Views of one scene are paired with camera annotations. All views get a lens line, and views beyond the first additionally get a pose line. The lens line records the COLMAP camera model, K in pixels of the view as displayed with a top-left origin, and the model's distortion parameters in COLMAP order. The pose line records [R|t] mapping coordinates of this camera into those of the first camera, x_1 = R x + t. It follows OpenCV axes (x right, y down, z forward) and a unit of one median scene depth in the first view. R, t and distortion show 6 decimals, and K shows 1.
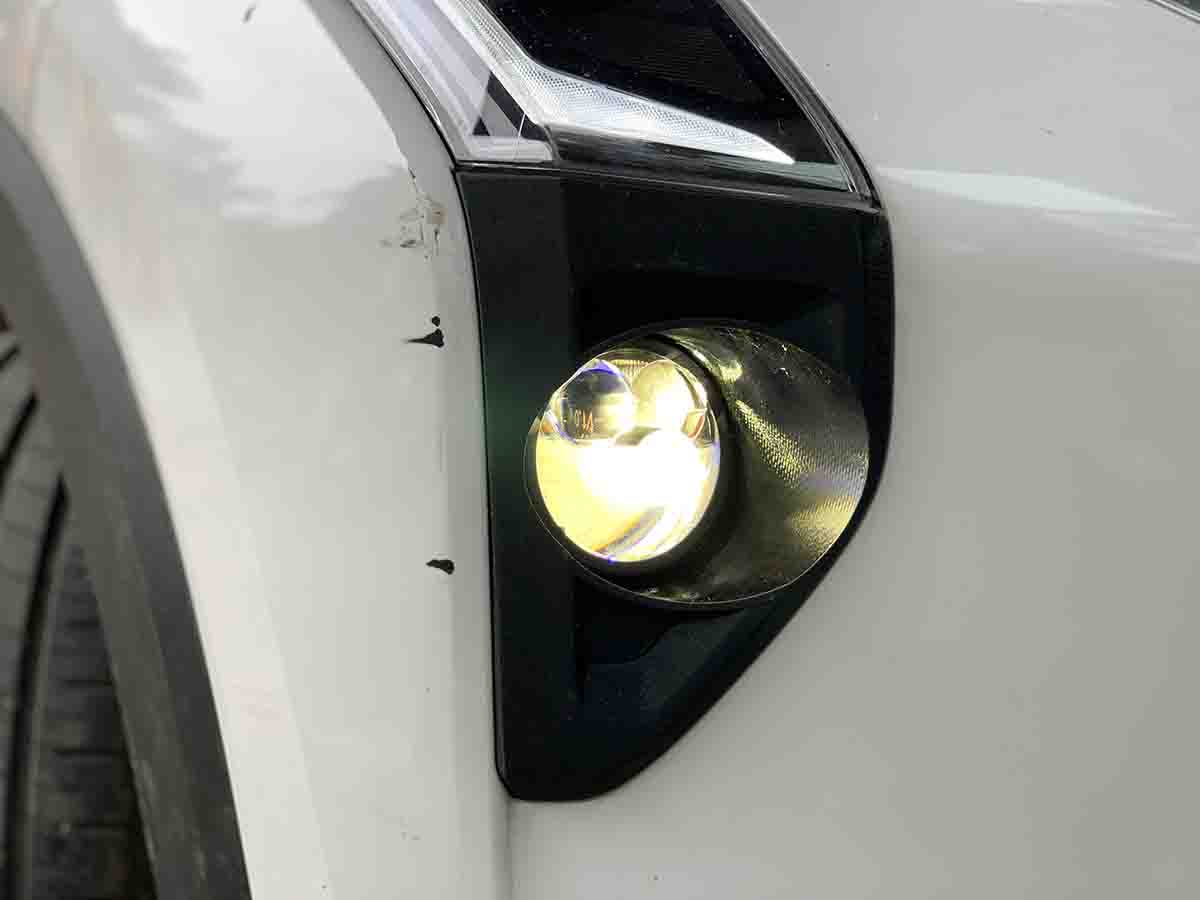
lens RADIAL K [[1803.6, 0, 598.2], [0, 1803.6, 441.5], [0, 0, 1]] dist [0.024065, 0.000000]
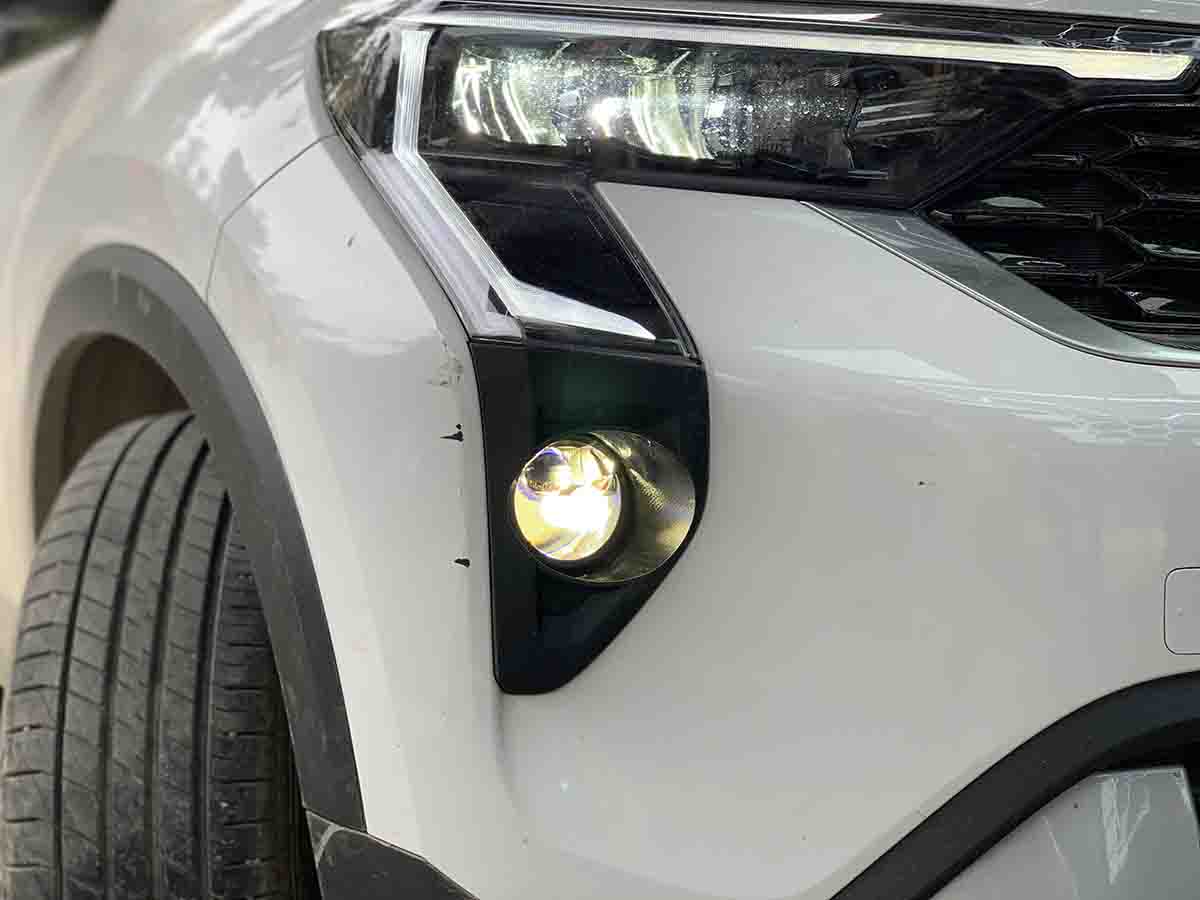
lens RADIAL K [[1803.6, 0, 600.9], [0, 1803.6, 451.5], [0, 0, 1]] dist [0.024065, 0.000000]
pose [[0.999649, -0.006525, -0.025670, 0.096739], [0.006260, 0.999926, -0.010393, -0.021963], [0.025736, 0.010229, 0.999616, -0.786616]]
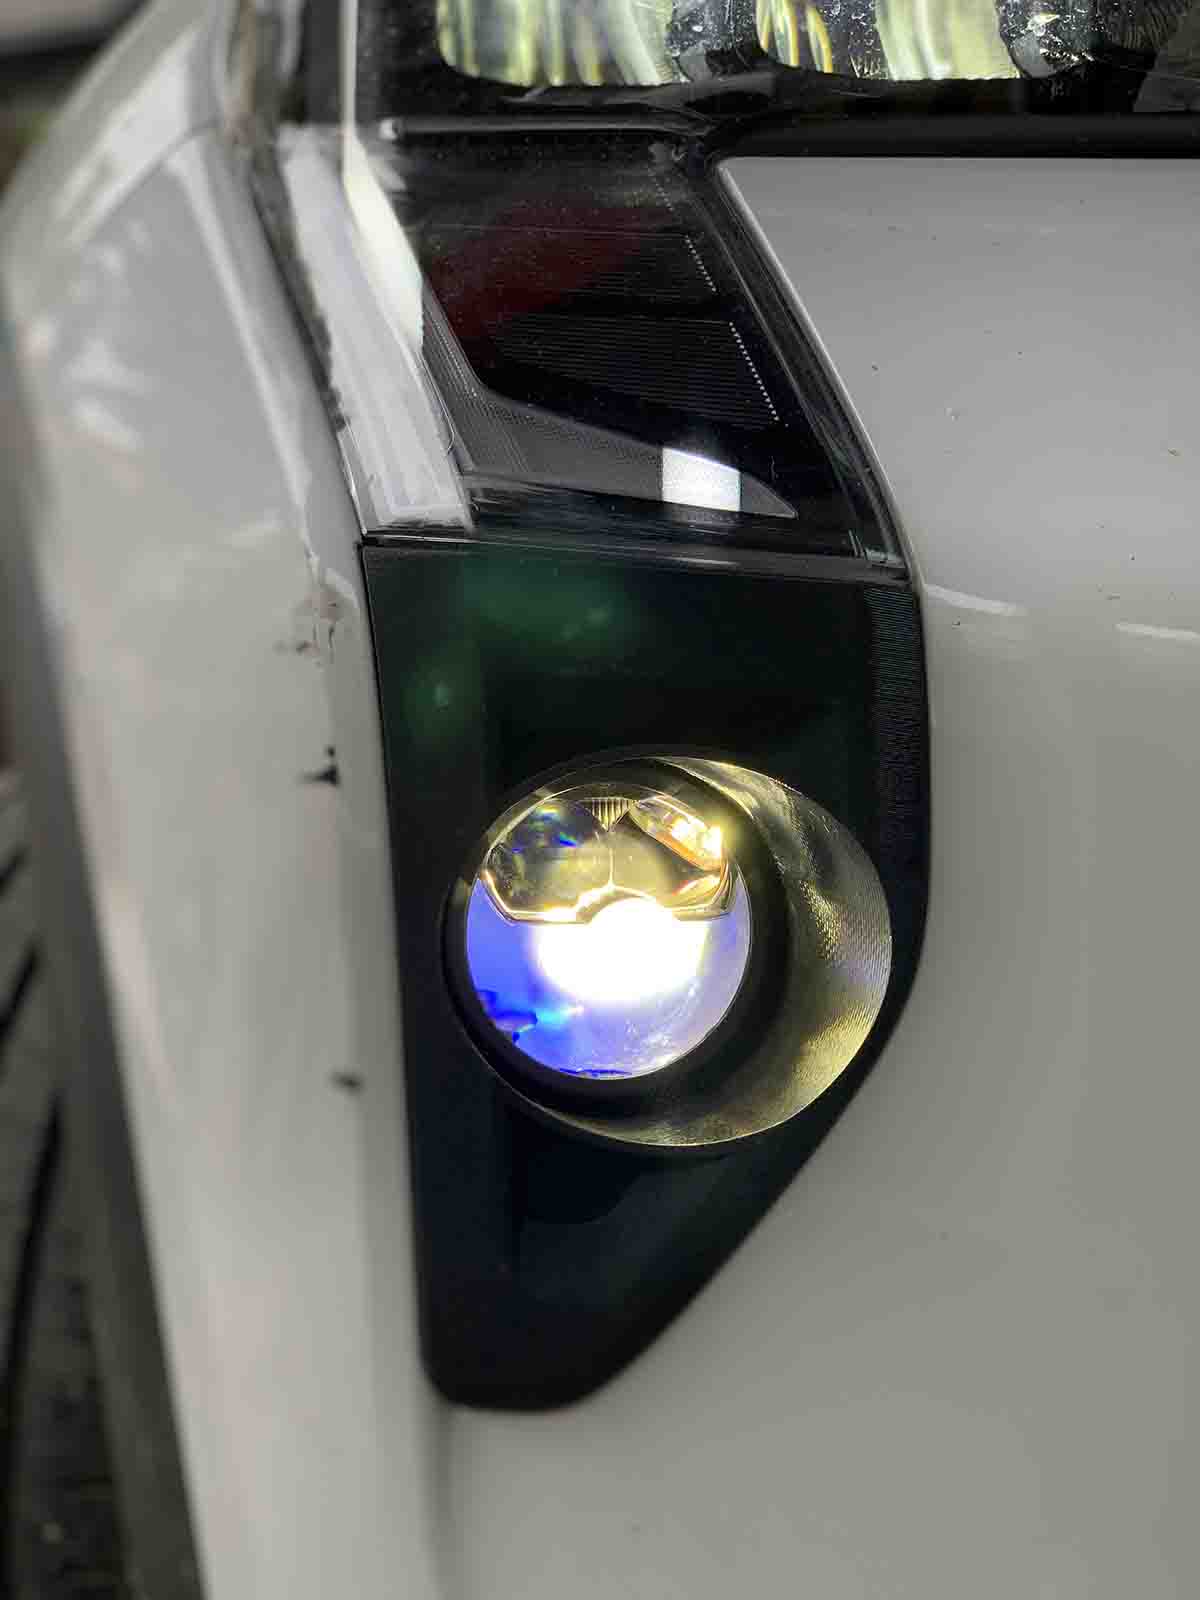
lens RADIAL K [[2404.8, 0, 596.2], [0, 2404.8, 807.6], [0, 0, 1]] dist [0.024065, 0.000000]
pose [[0.964907, -0.015304, -0.262144, 0.267315], [0.014568, 0.999883, -0.004748, -0.037155], [0.262186, 0.000763, 0.965017, 0.079794]]
